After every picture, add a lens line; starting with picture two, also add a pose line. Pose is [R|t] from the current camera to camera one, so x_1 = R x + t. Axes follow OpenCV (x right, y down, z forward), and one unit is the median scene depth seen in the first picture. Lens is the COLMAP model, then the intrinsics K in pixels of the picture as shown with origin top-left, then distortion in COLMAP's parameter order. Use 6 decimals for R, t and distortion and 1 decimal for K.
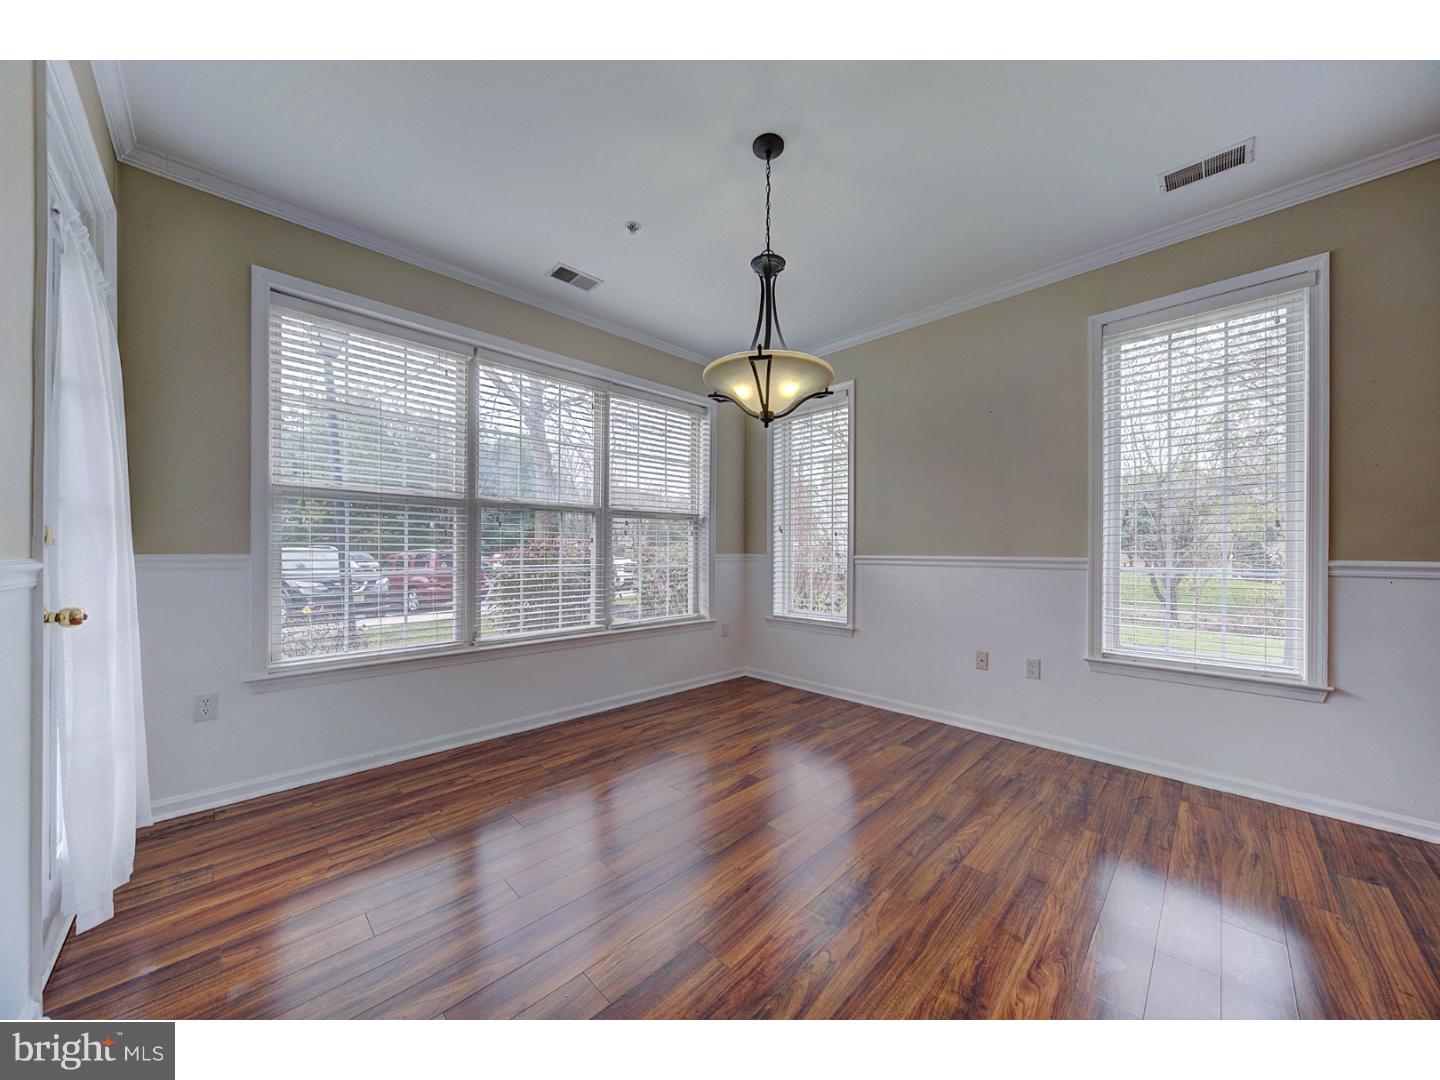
lens RADIAL K [[501.9, 0, 723.7], [0, 501.9, 547.2], [0, 0, 1]] dist [-0.008683, 0.000418]
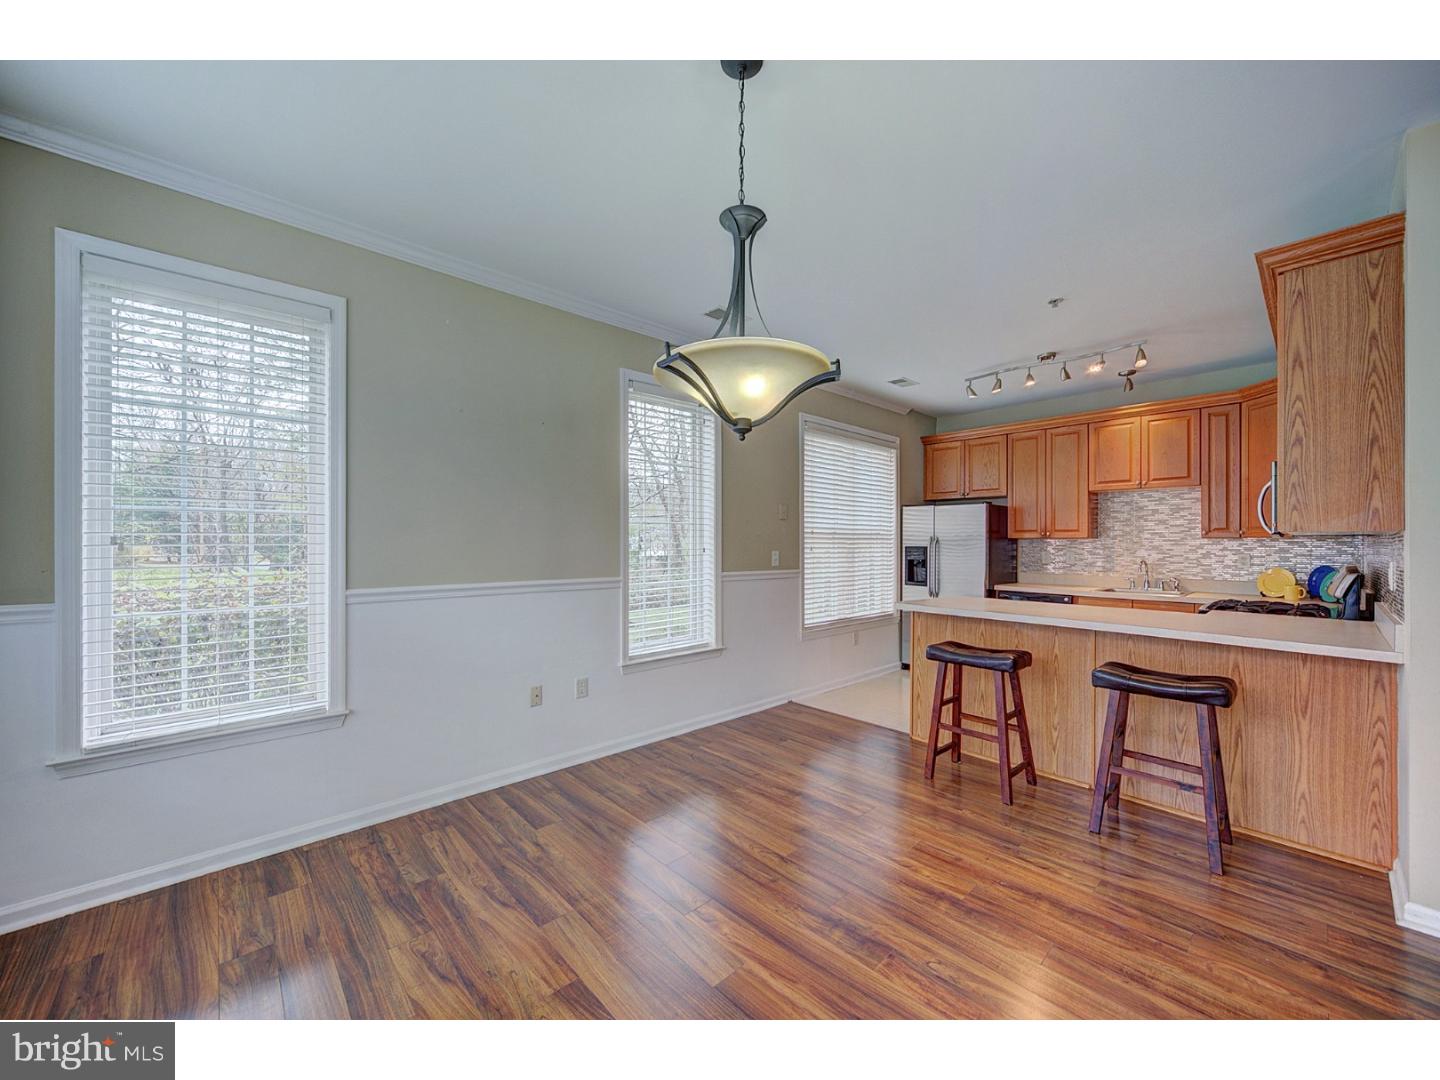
lens RADIAL K [[548.9, 0, 717.5], [0, 548.9, 542.1], [0, 0, 1]] dist [0.006151, -0.000114]
pose [[0.052598, -0.004181, 0.998607, -0.478705], [-0.008920, 0.999949, 0.004657, -0.061724], [-0.998576, -0.009153, 0.052558, 0.651198]]
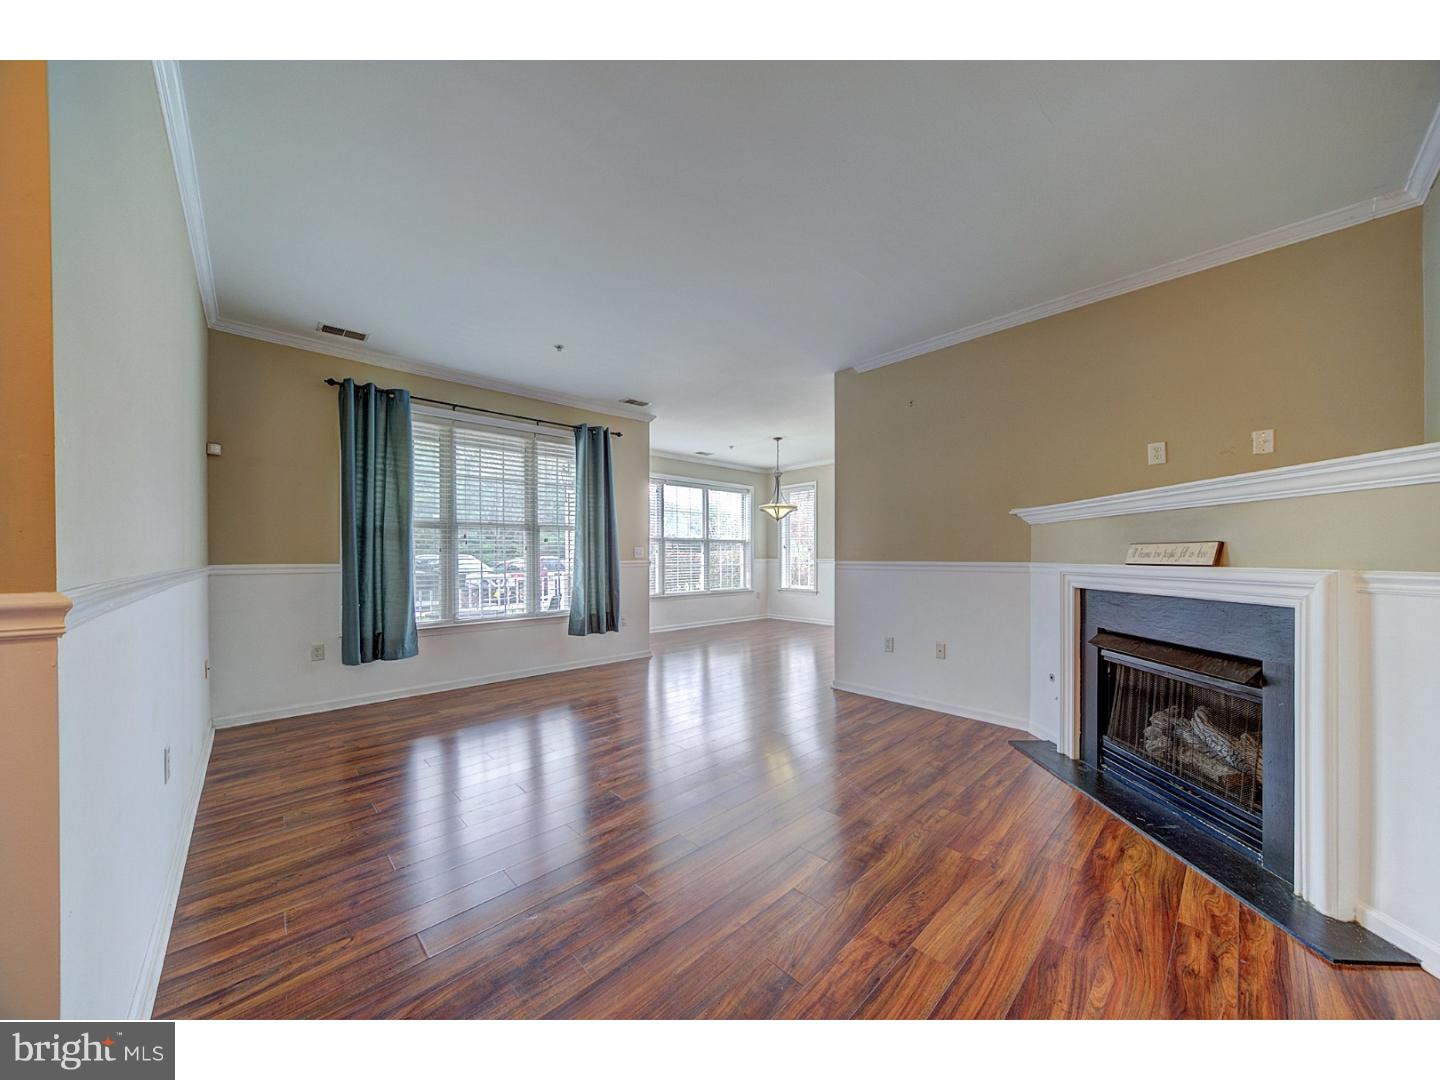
lens RADIAL K [[501.9, 0, 721.2], [0, 501.9, 554.7], [0, 0, 1]] dist [-0.008683, 0.000418]
pose [[0.999652, -0.004955, -0.025927, -0.140704], [0.005084, 0.999975, 0.004894, -0.021783], [0.025902, -0.005024, 0.999652, -1.607322]]
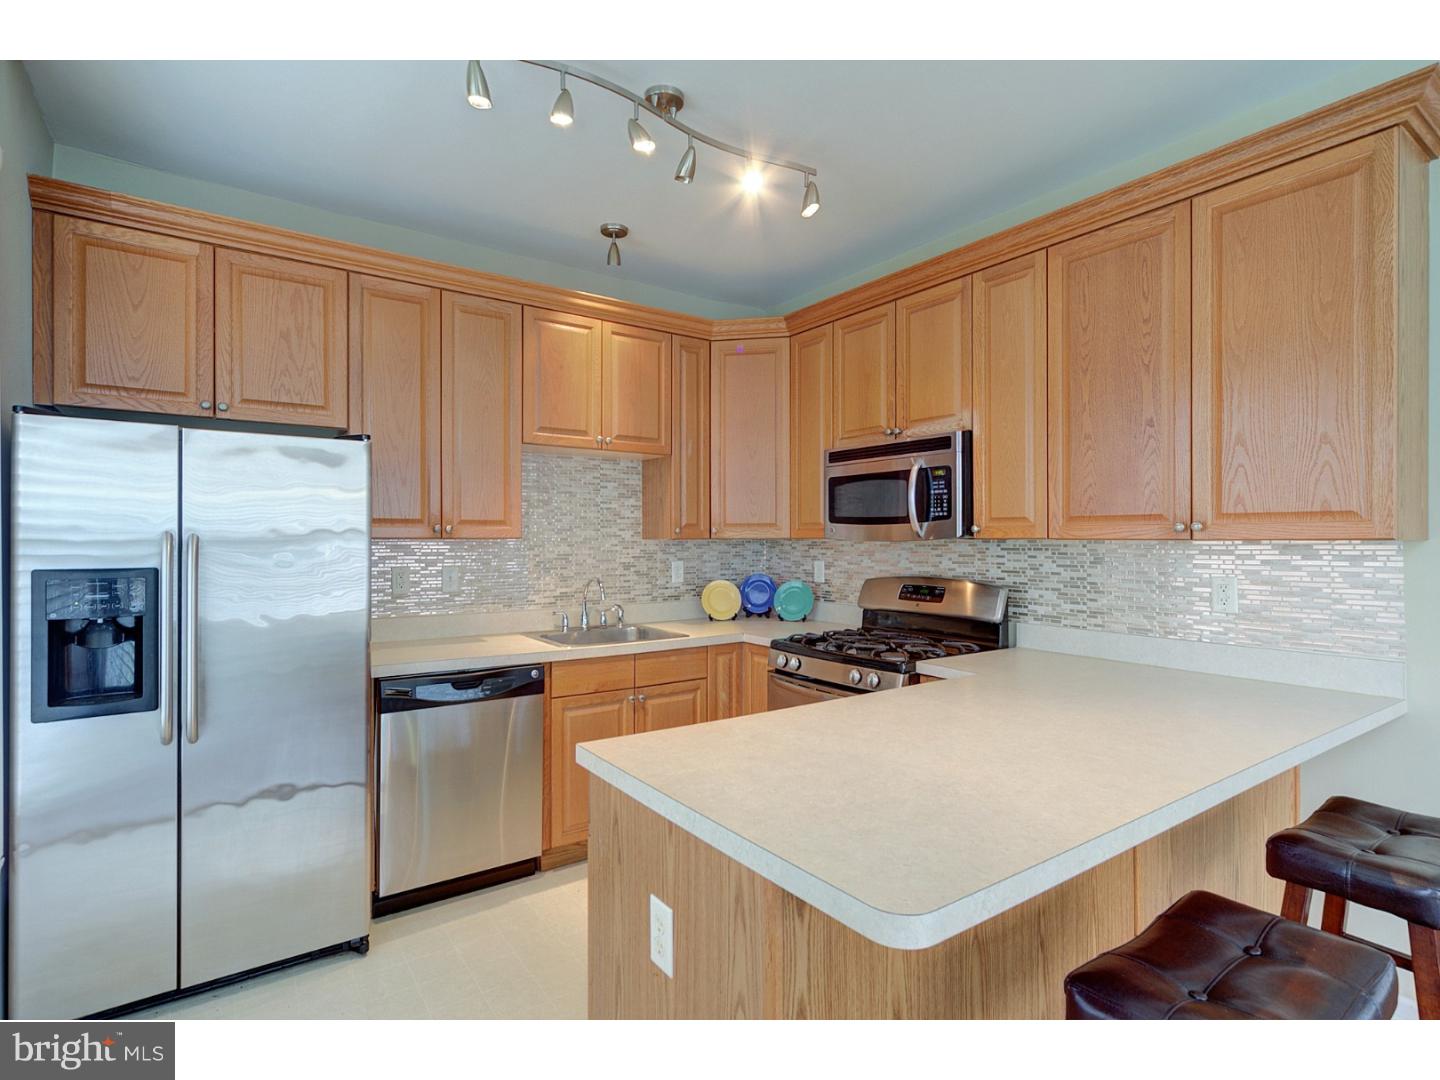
lens RADIAL K [[720.3, 0, 718.6], [0, 720.3, 540.2], [0, 0, 1]] dist [-0.000161, 0.000087]
pose [[-0.985687, -0.005906, 0.168484, 0.739914], [-0.006265, 0.999979, -0.001600, -0.073835], [-0.168471, -0.002632, -0.985703, 0.625044]]
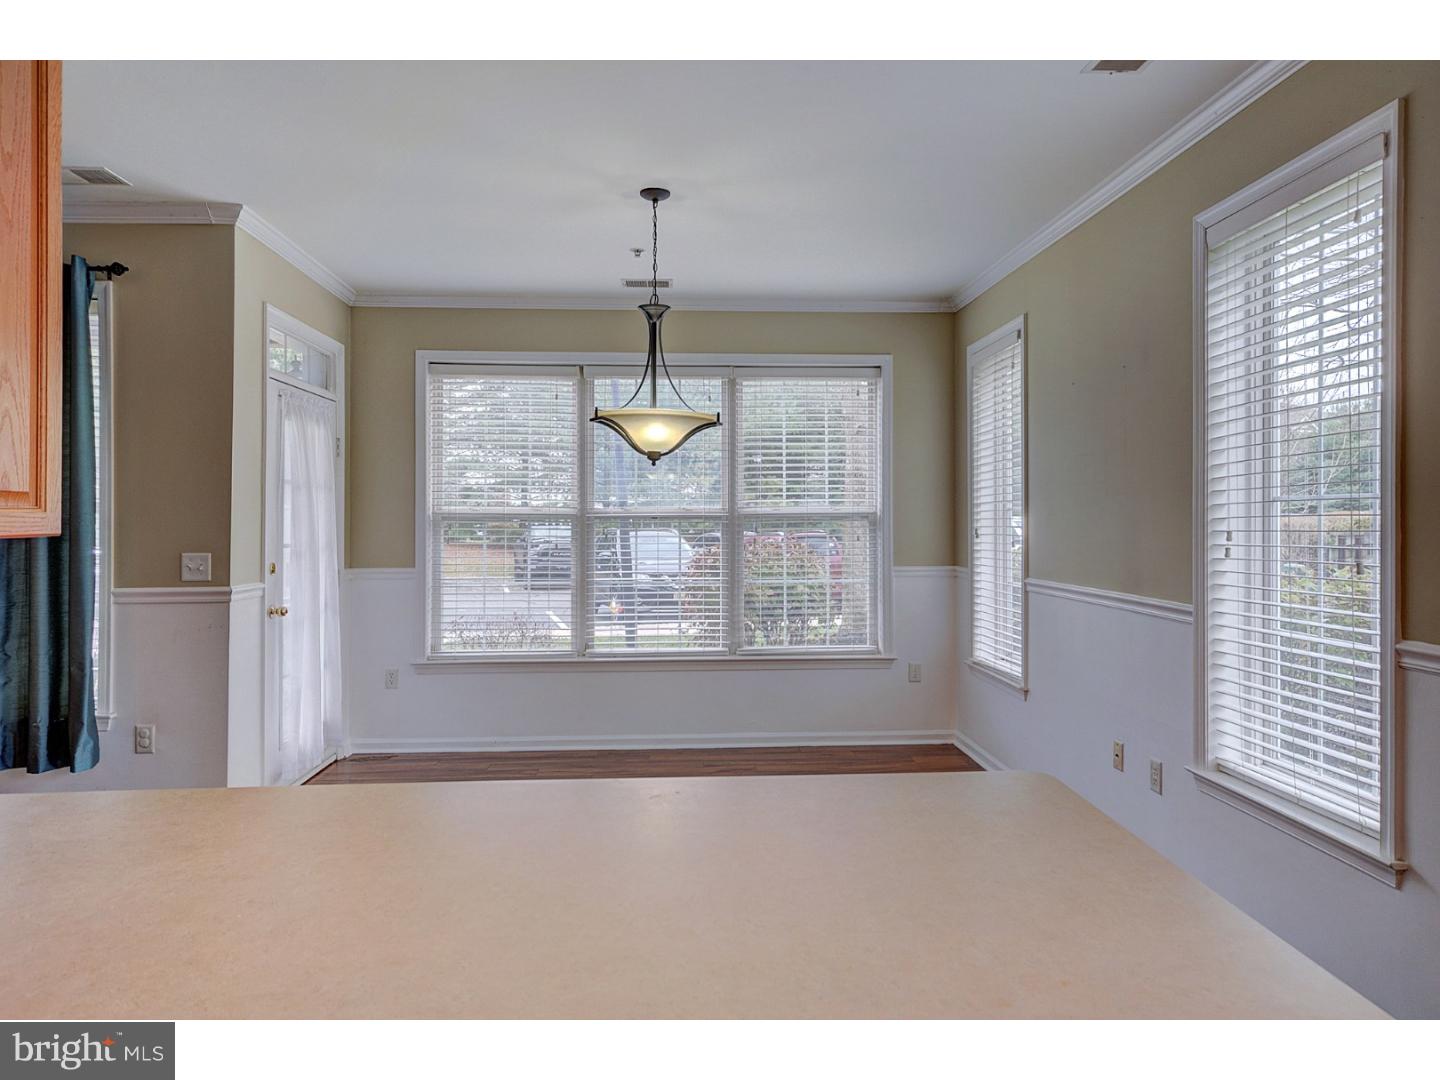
lens RADIAL K [[906.1, 0, 725.3], [0, 906.1, 514.2], [0, 0, 1]] dist [-0.004913, 0.007863]
pose [[0.754727, -0.008459, -0.655984, 0.939190], [0.008604, 0.999958, -0.002996, -0.086510], [0.655982, -0.003383, 0.754769, -0.212146]]
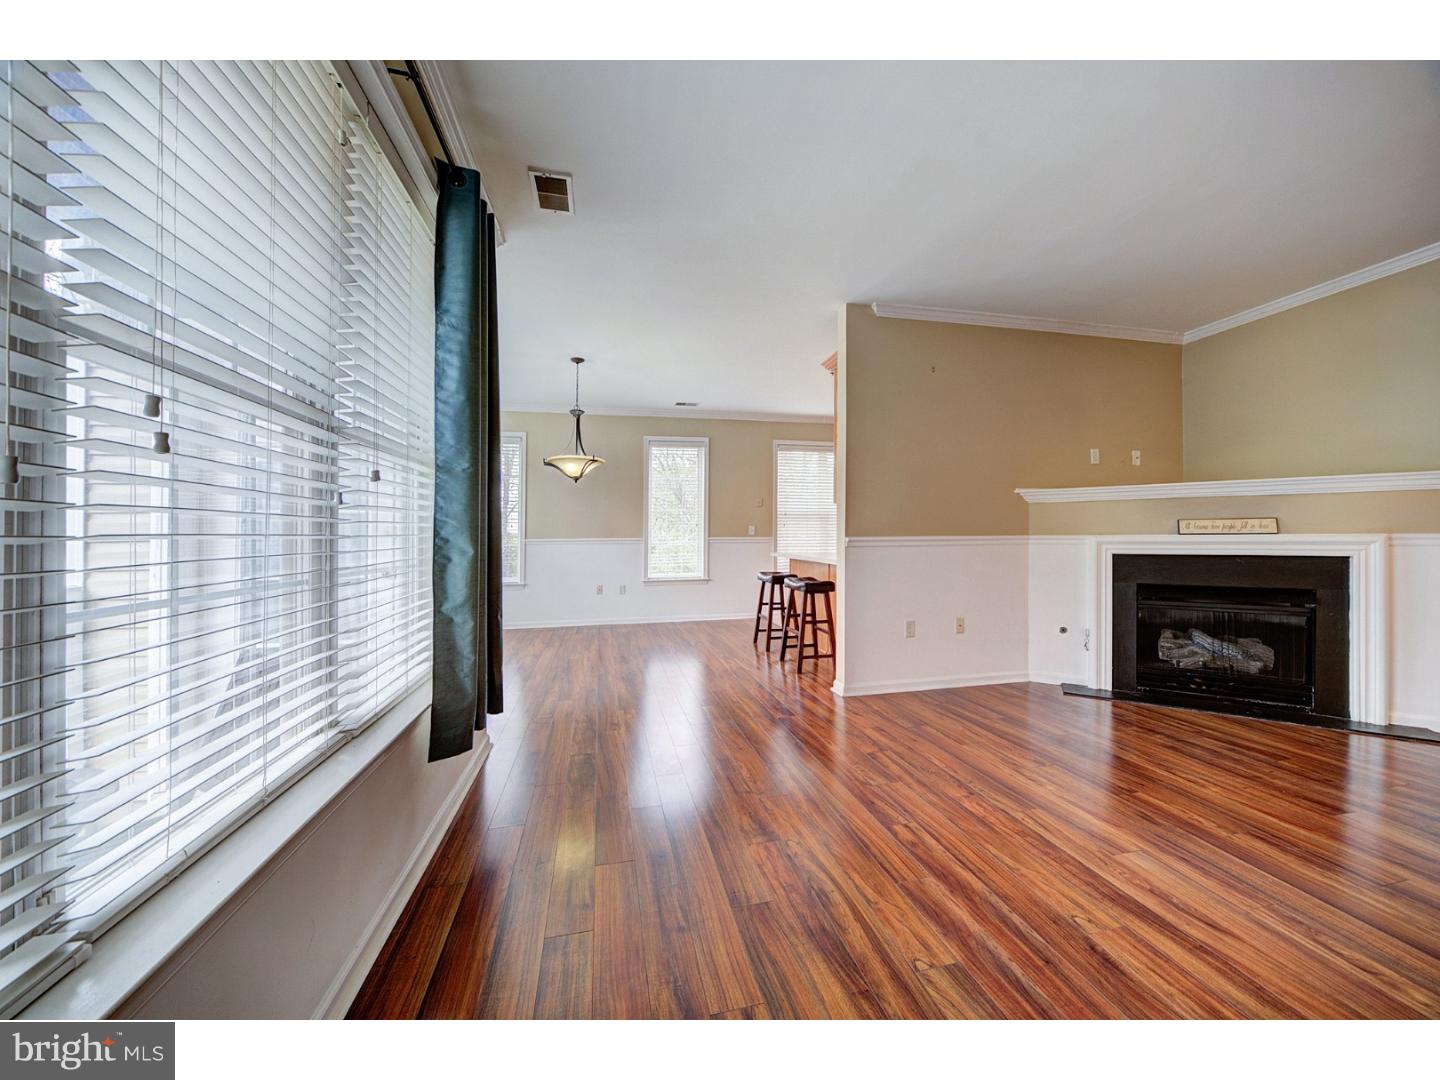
lens RADIAL K [[501.9, 0, 722.4], [0, 501.9, 527.4], [0, 0, 1]] dist [-0.008683, 0.000418]
pose [[0.529235, -0.002207, 0.848472, -0.985691], [0.007180, 0.999972, -0.001877, -0.019709], [-0.848445, 0.007085, 0.529236, -0.520765]]
